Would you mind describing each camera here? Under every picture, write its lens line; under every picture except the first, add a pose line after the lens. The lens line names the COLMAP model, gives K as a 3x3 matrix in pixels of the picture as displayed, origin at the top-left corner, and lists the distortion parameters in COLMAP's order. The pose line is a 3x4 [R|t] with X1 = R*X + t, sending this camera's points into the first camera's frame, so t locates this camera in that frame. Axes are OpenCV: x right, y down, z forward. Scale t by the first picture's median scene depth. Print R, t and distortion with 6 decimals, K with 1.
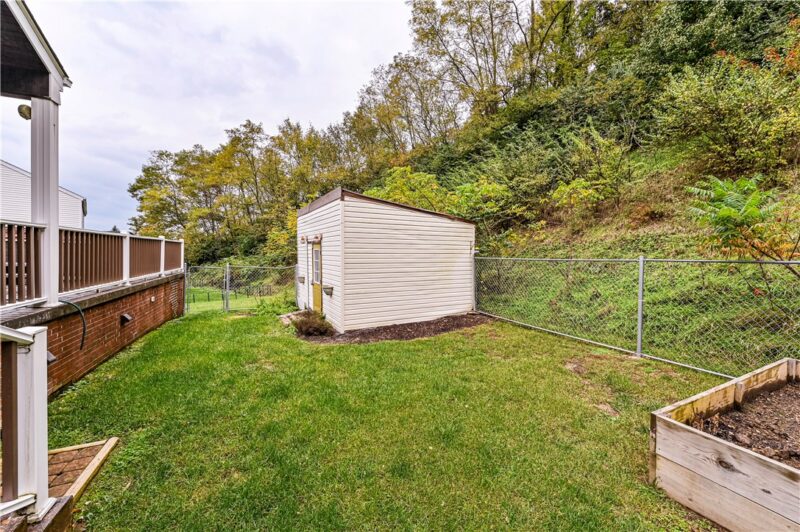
lens RADIAL K [[318.9, 0, 402.6], [0, 318.9, 267.7], [0, 0, 1]] dist [-0.003822, -0.000257]
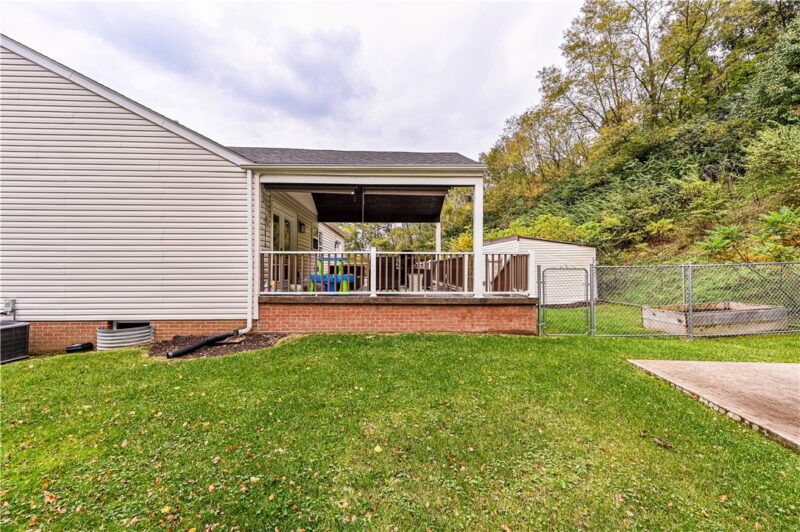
lens RADIAL K [[318.9, 0, 402.8], [0, 318.9, 266.1], [0, 0, 1]] dist [-0.003822, -0.000257]
pose [[0.933204, -0.025039, -0.358474, -0.081844], [0.006681, 0.998606, -0.052359, 0.028523], [0.359285, 0.046467, 0.932070, -0.621367]]
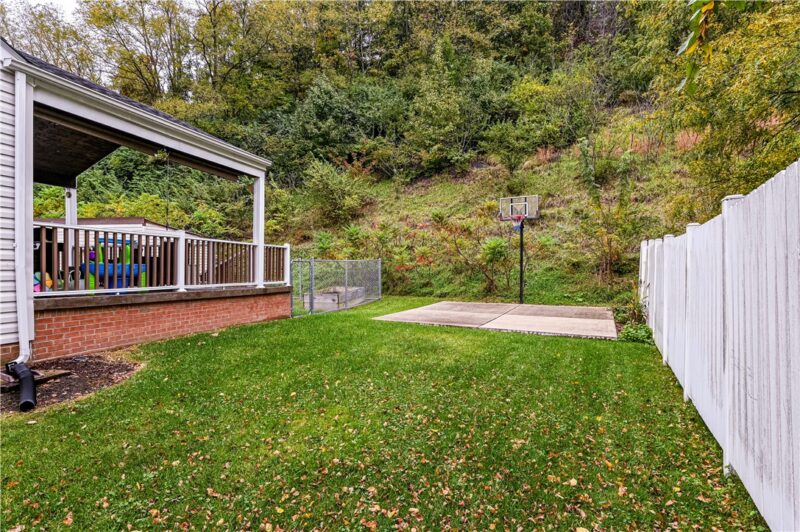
lens RADIAL K [[437.6, 0, 403.6], [0, 437.6, 269.1], [0, 0, 1]] dist [0.015027, -0.000130]
pose [[0.633770, -0.015986, 0.773356, -0.583752], [0.031263, 0.999499, -0.004959, 0.033111], [-0.772889, 0.027320, 0.633953, -0.749632]]
